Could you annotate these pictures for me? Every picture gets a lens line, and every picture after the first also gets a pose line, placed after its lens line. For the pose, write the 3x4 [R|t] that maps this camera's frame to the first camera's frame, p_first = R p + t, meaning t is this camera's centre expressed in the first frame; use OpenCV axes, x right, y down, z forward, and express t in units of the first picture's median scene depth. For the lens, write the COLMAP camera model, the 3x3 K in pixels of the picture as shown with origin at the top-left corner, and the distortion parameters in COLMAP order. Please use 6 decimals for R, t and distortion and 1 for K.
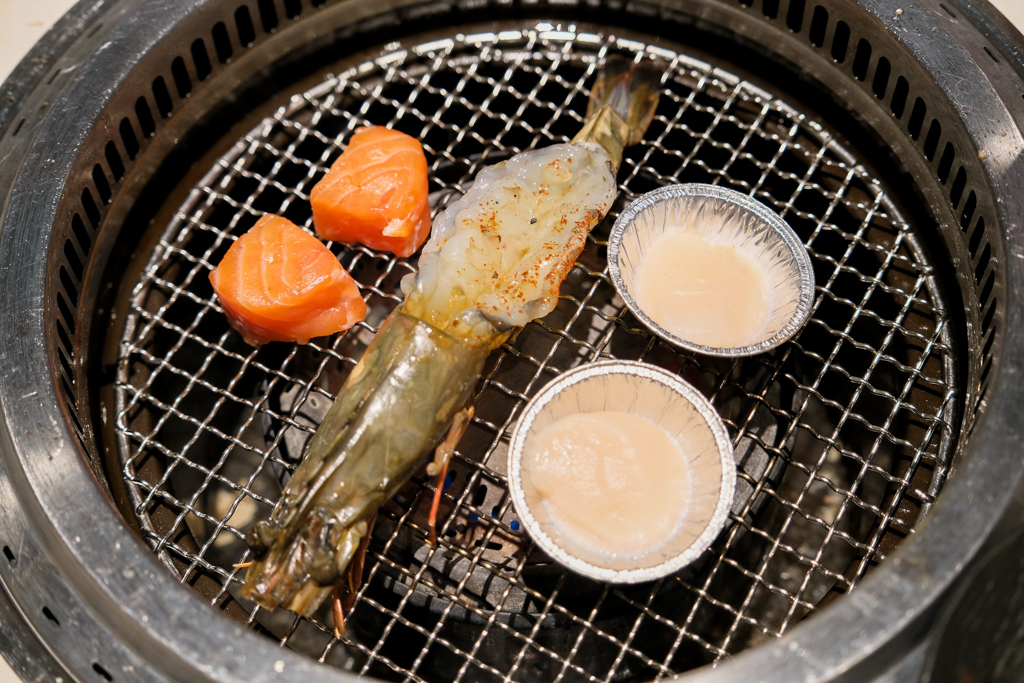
lens RADIAL K [[1522.6, 0, 509.8], [0, 1522.6, 339.2], [0, 0, 1]] dist [-0.001090, 0.000000]
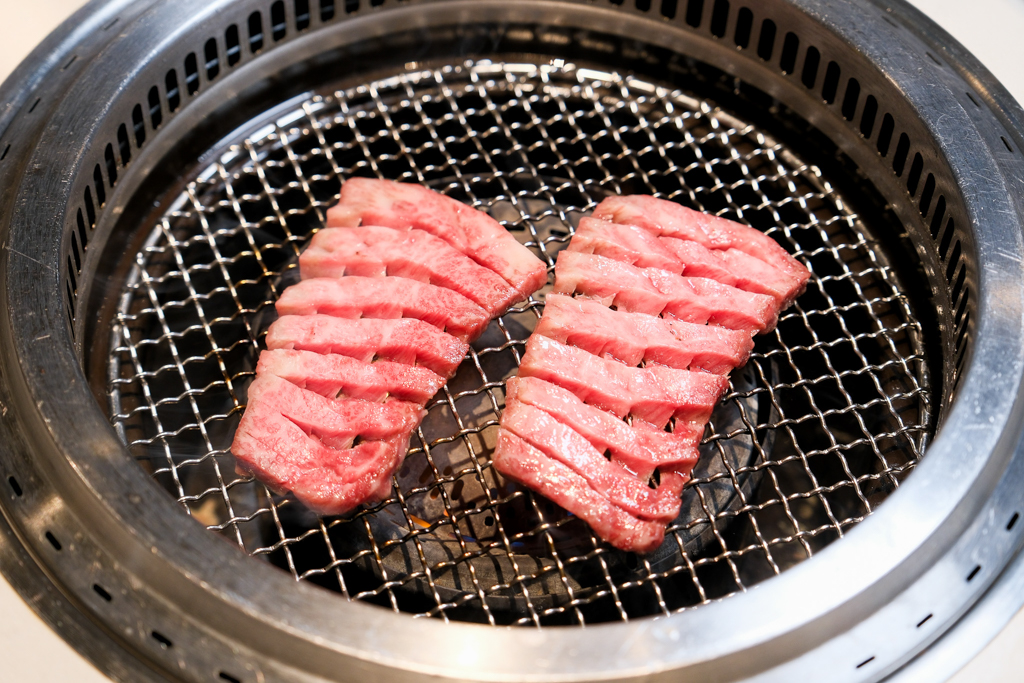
lens RADIAL K [[1852.3, 0, 513.4], [0, 1852.3, 342.7], [0, 0, 1]] dist [-0.011041, 0.000000]
pose [[0.997626, 0.058010, 0.037117, -0.037552], [-0.052808, 0.990316, -0.128396, 0.163318], [-0.044206, 0.126131, 0.991028, -0.232162]]
